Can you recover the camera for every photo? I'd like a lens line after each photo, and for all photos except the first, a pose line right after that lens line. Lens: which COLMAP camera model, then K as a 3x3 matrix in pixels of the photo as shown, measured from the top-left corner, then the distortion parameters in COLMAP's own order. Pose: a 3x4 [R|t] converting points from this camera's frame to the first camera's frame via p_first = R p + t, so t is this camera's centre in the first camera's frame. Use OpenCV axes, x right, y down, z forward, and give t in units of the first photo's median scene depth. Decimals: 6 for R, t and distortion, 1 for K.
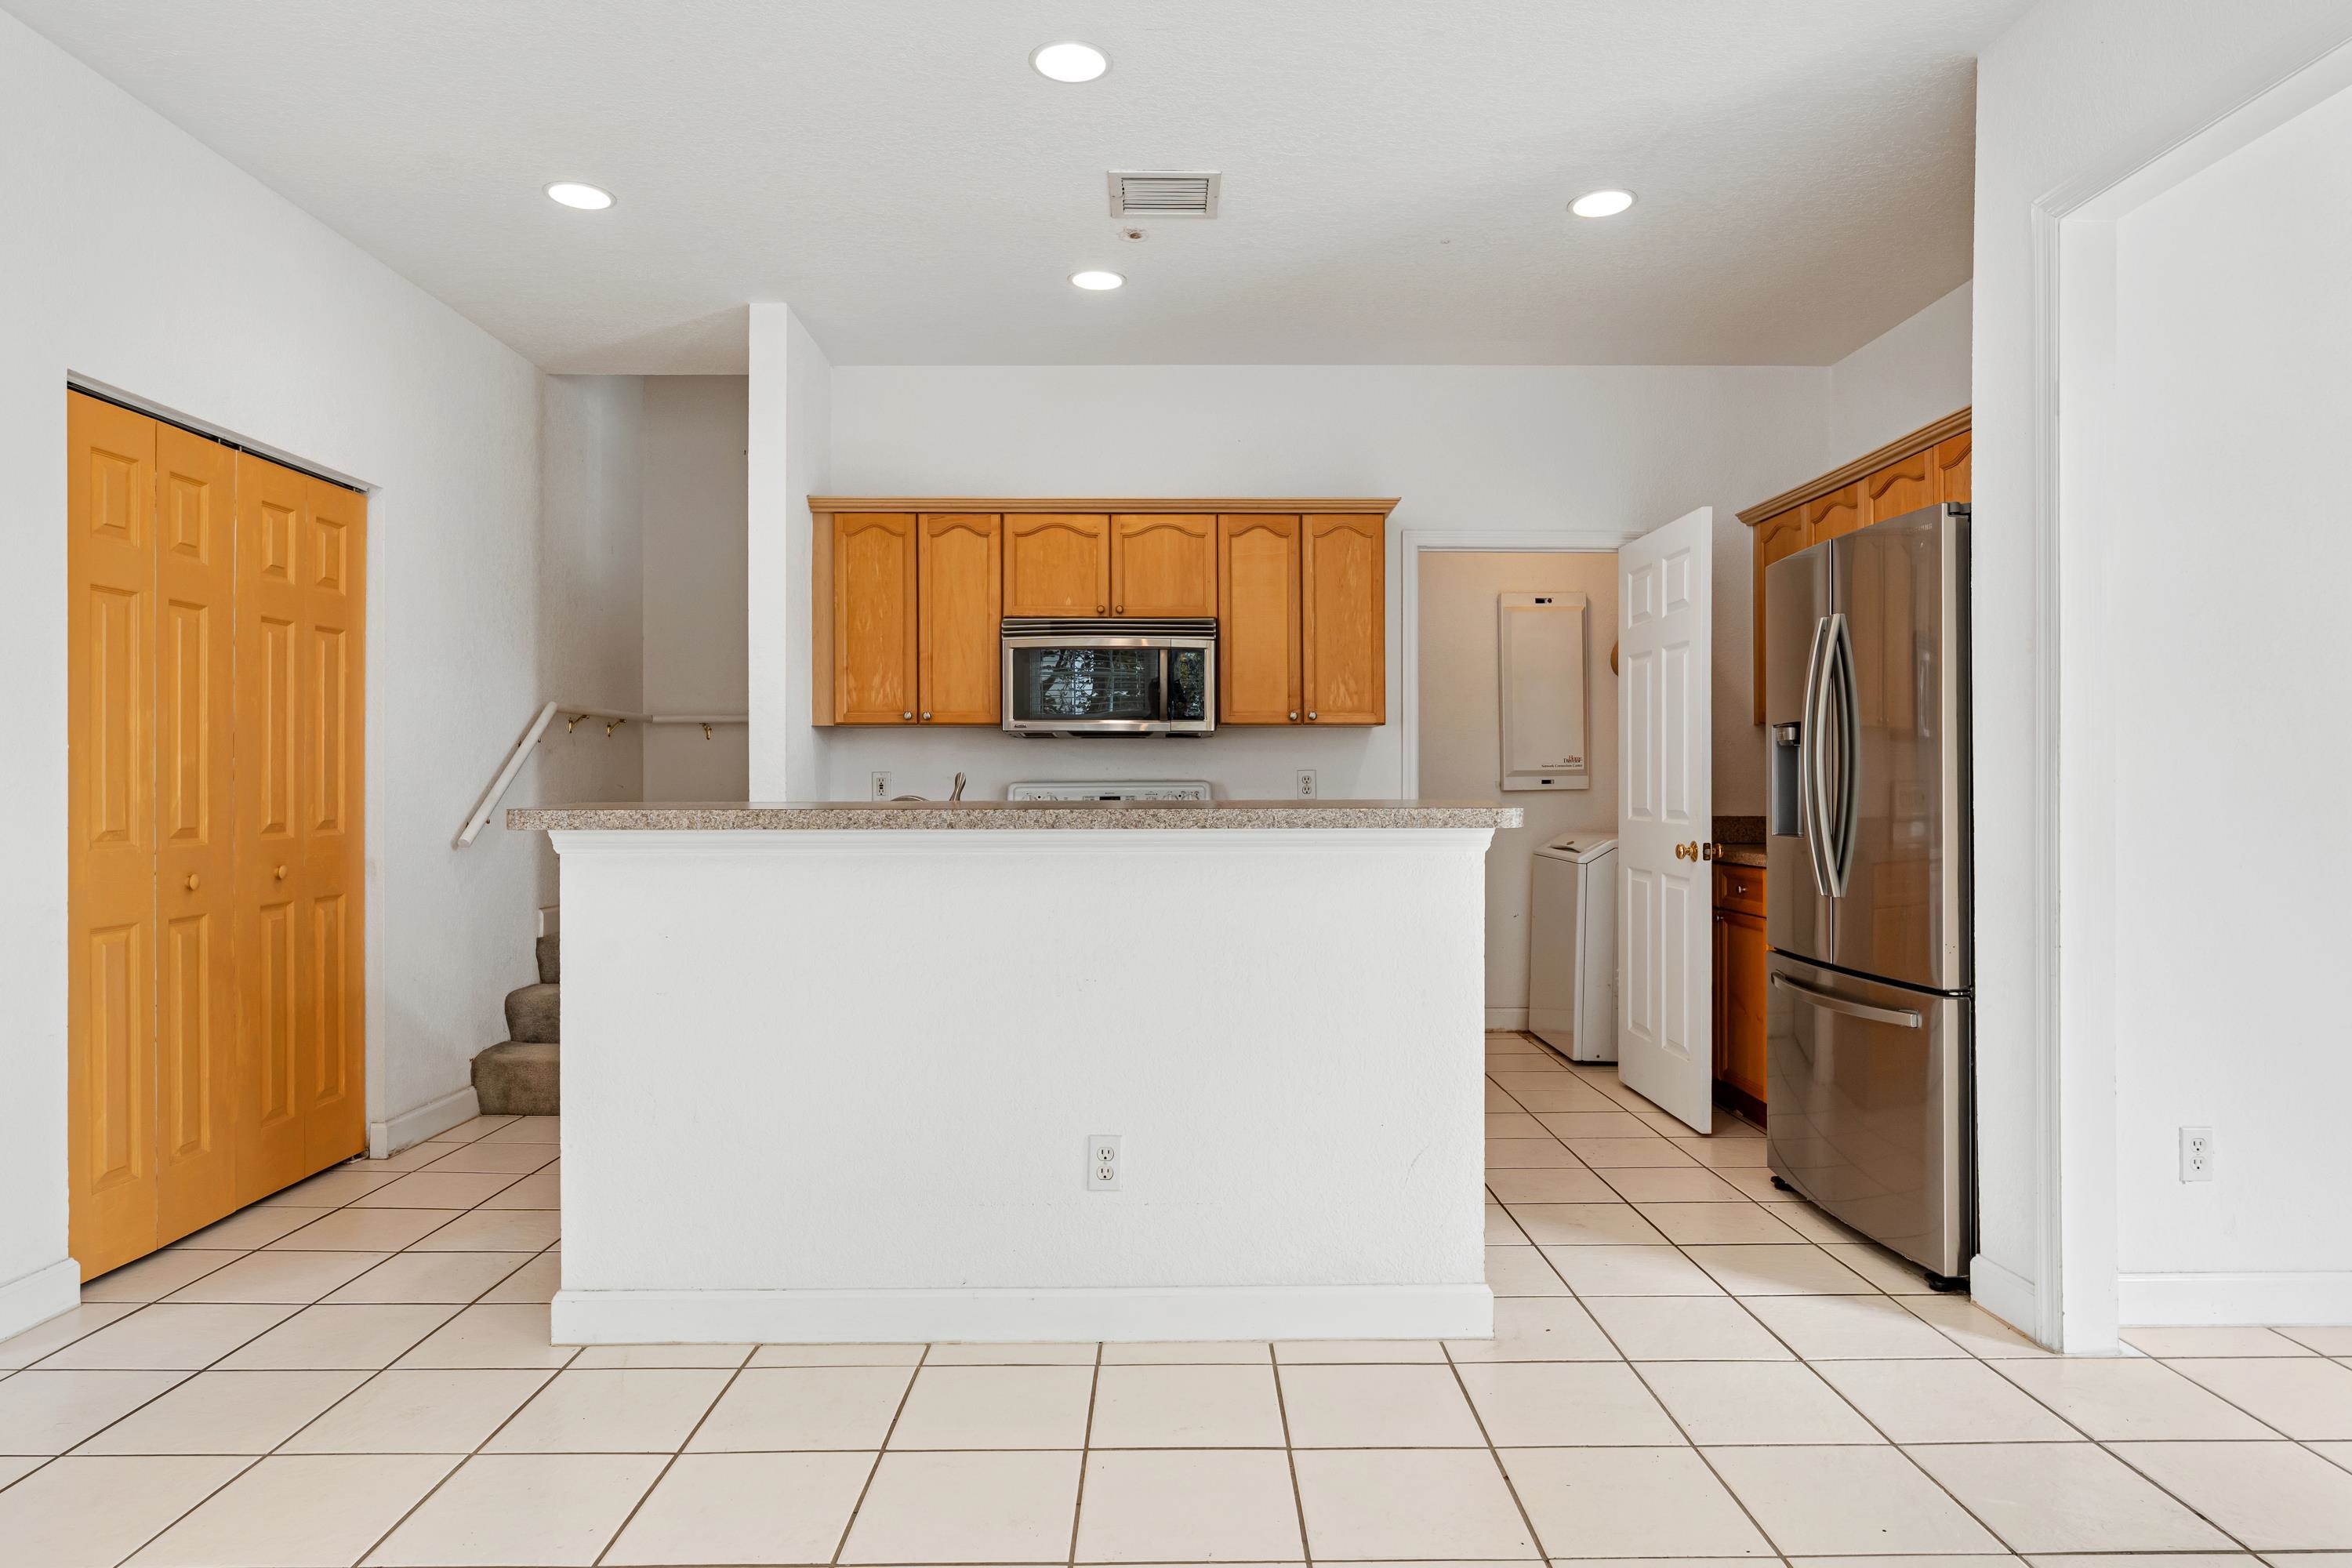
lens RADIAL K [[1408.1, 0, 1175.7], [0, 1408.1, 778.5], [0, 0, 1]] dist [0.002166, 0.000083]
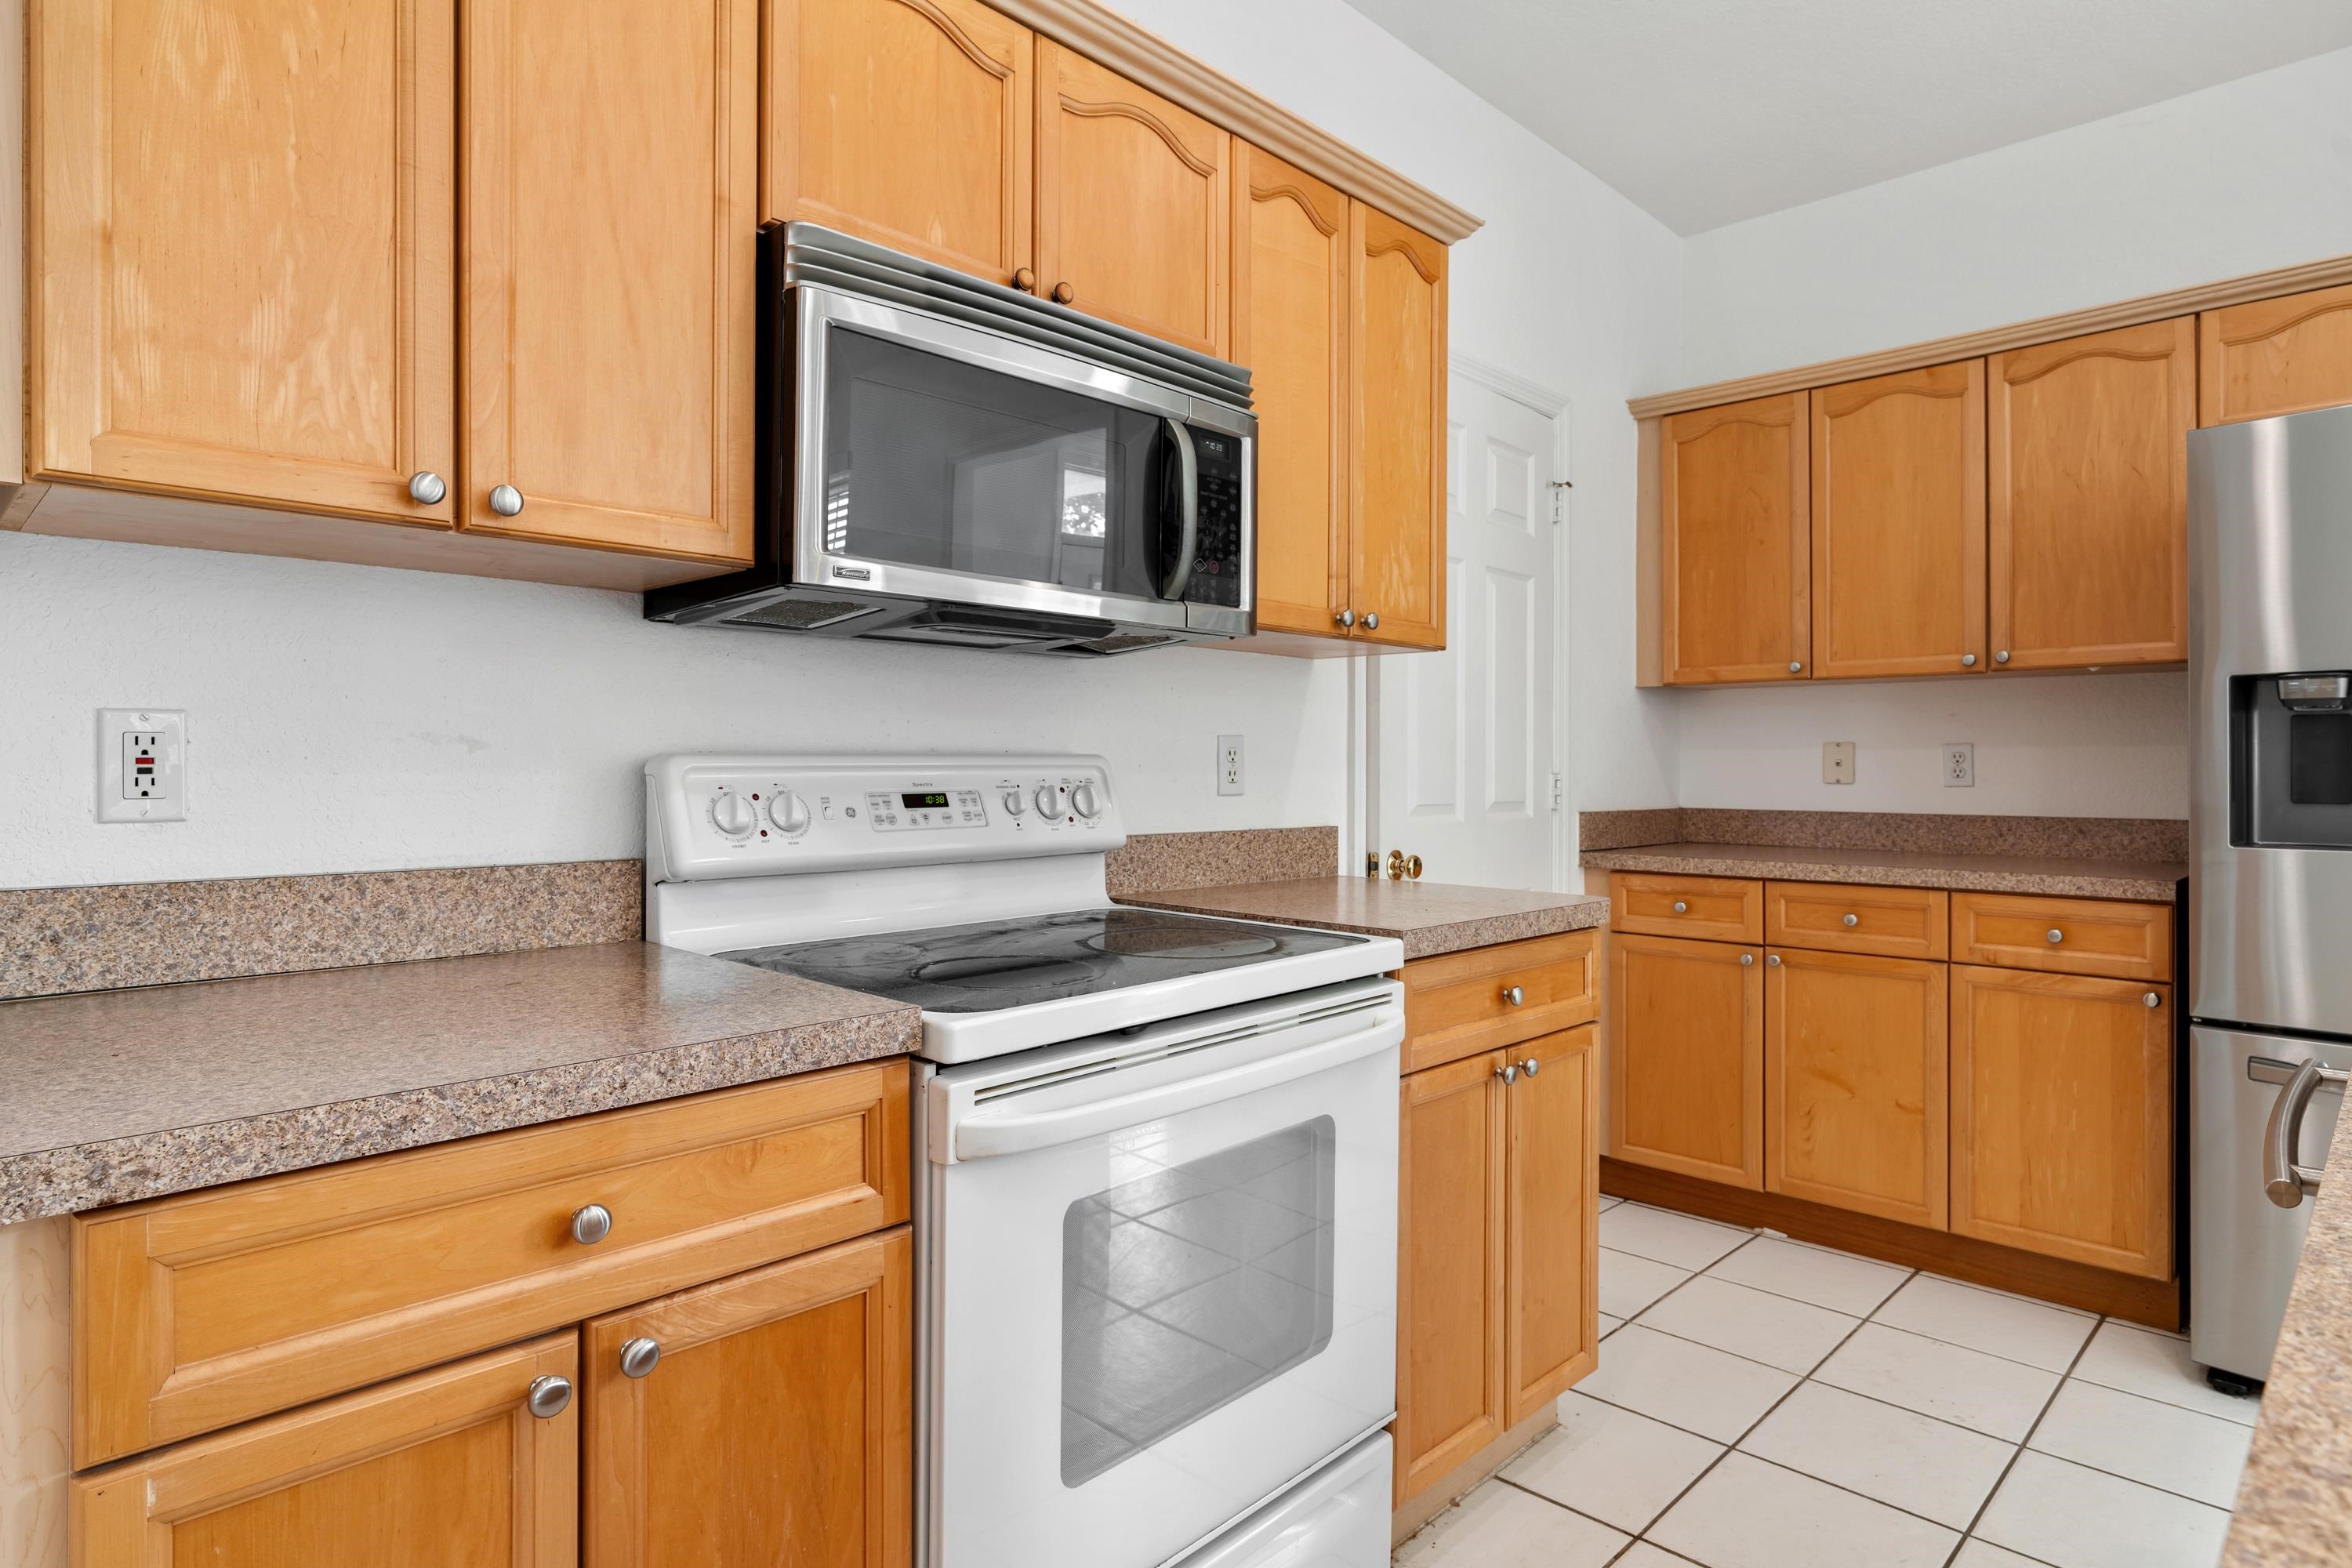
lens RADIAL K [[1283.6, 0, 1164.1], [0, 1283.6, 767.0], [0, 0, 1]] dist [-0.004015, 0.002300]
pose [[0.694224, 0.001095, 0.719758, -0.264331], [0.001398, 0.999995, -0.002870, 0.006247], [-0.719757, 0.002999, 0.694219, 0.743337]]
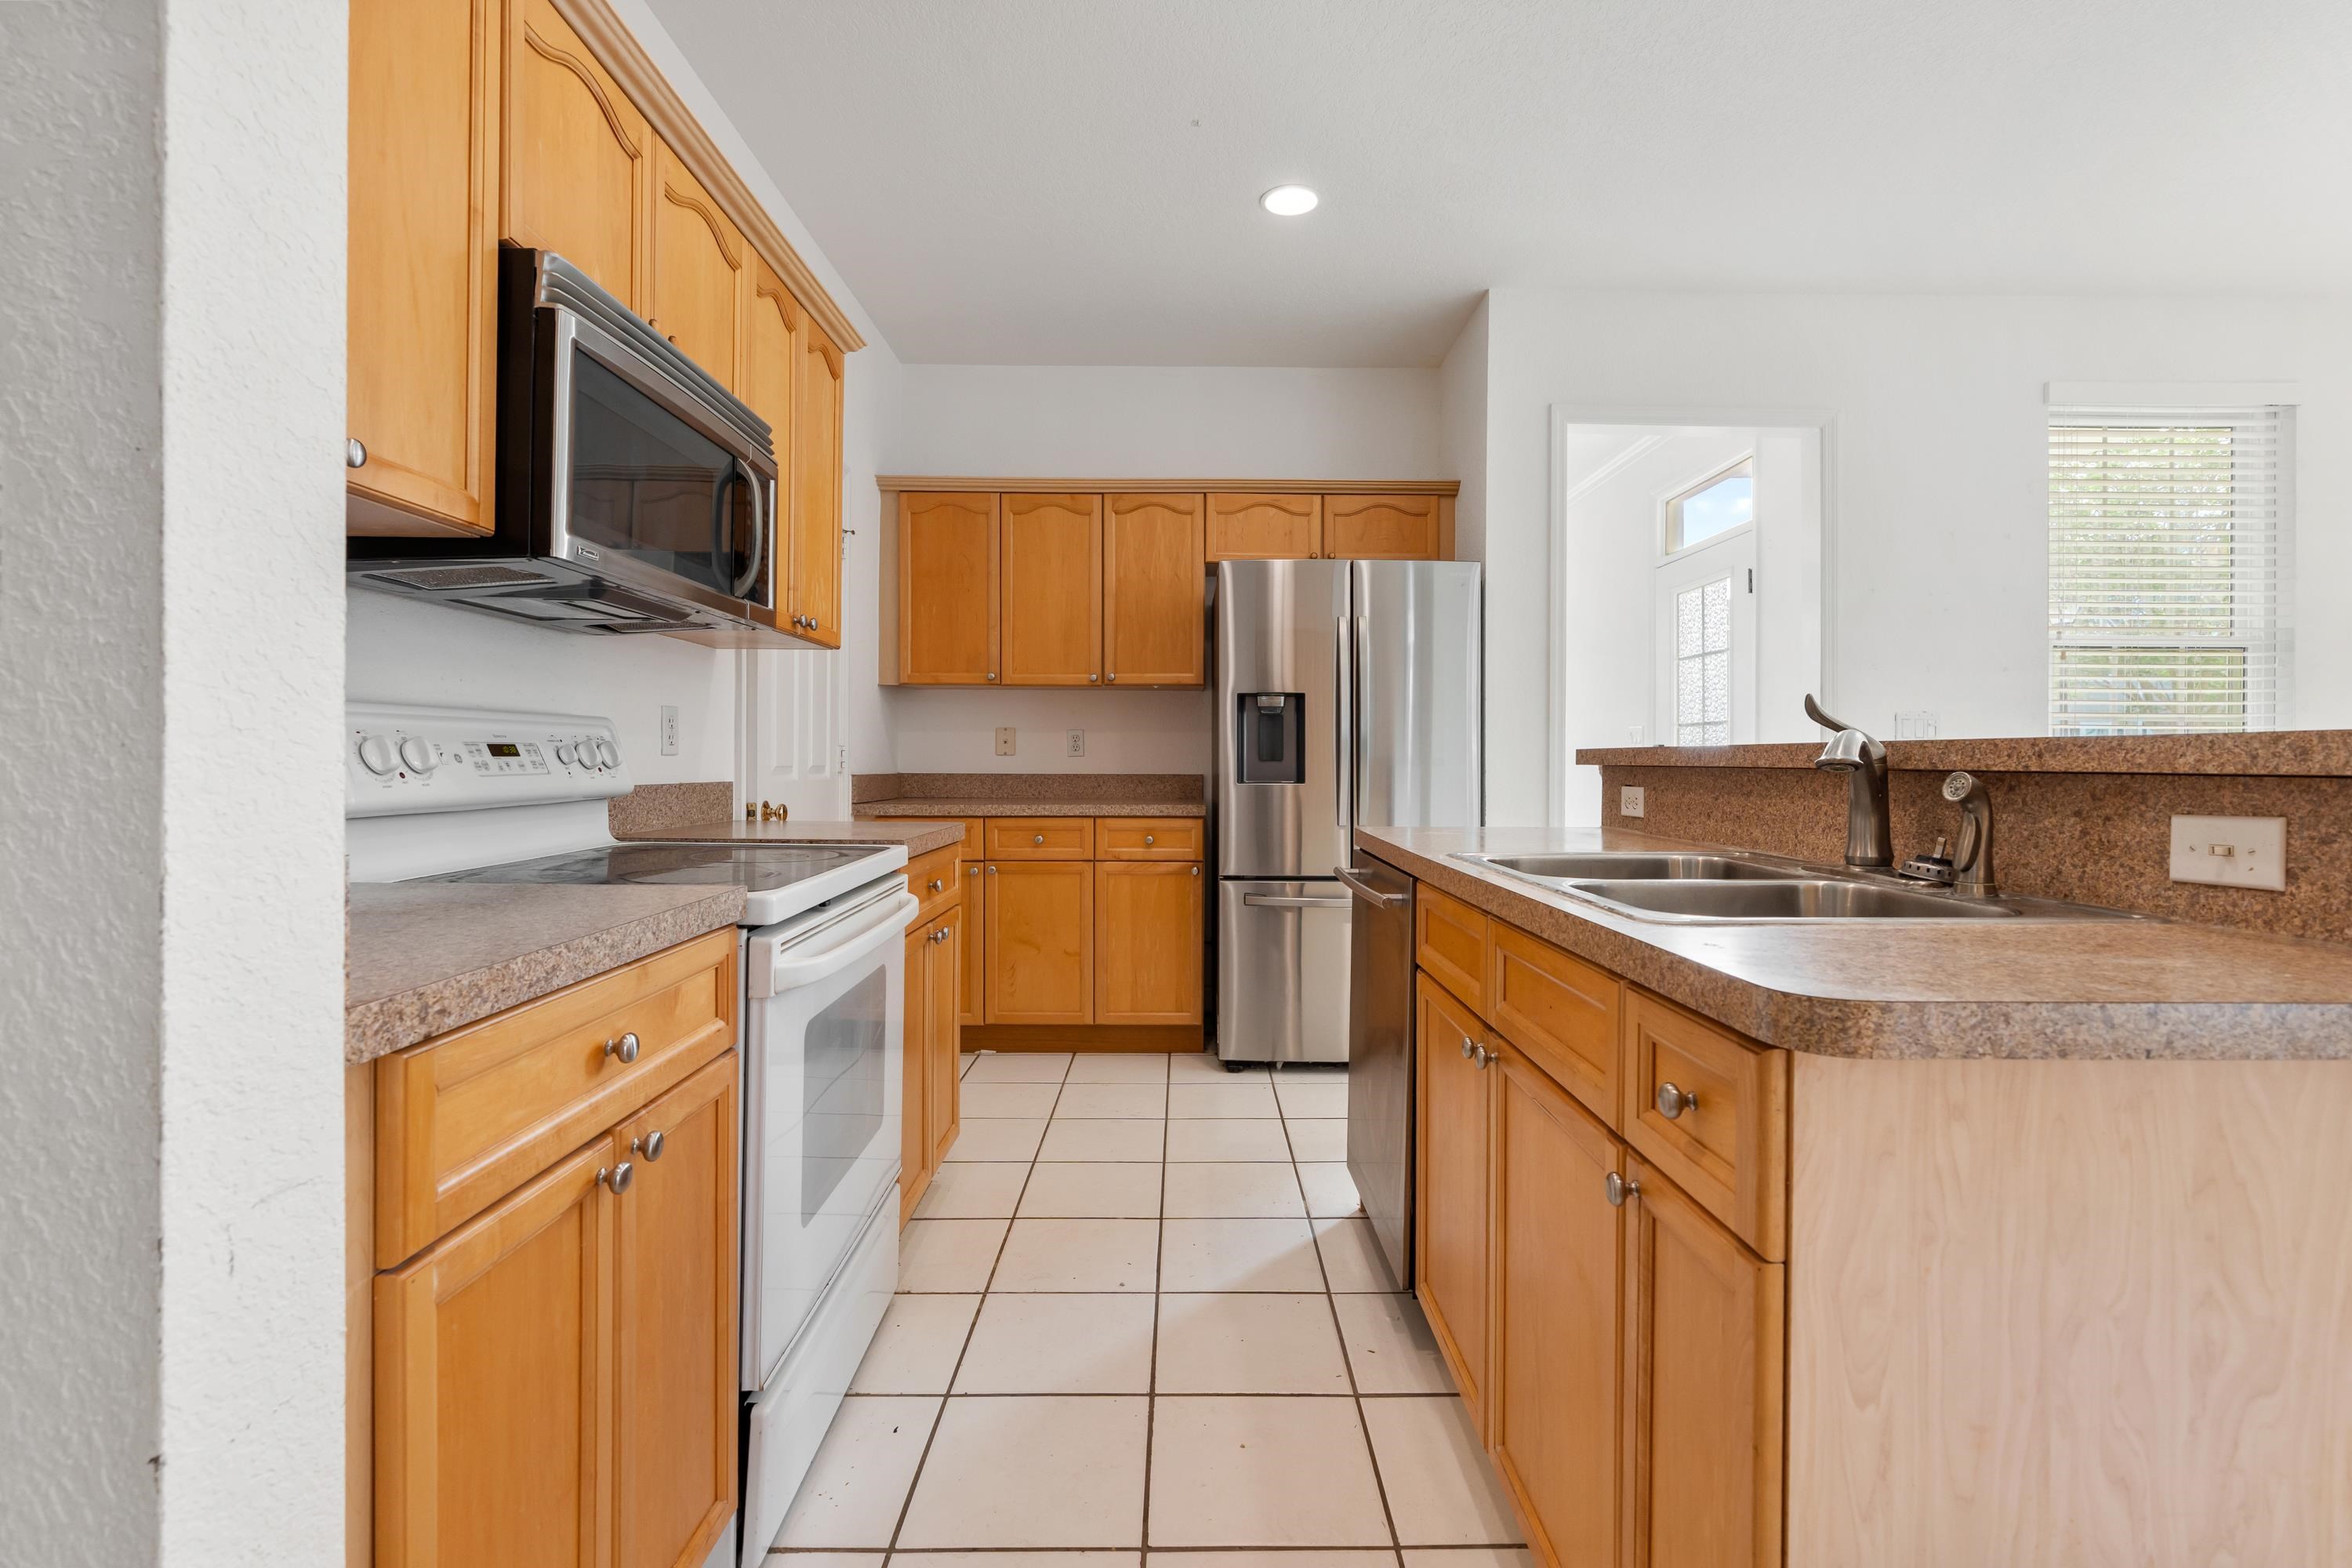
lens RADIAL K [[1060.2, 0, 1179.3], [0, 1060.2, 761.7], [0, 0, 1]] dist [-0.003991, 0.002544]
pose [[-0.002559, -0.003095, 0.999992, -0.391821], [-0.000333, 0.999995, 0.003094, 0.017399], [-0.999997, -0.000325, -0.002560, 0.831034]]
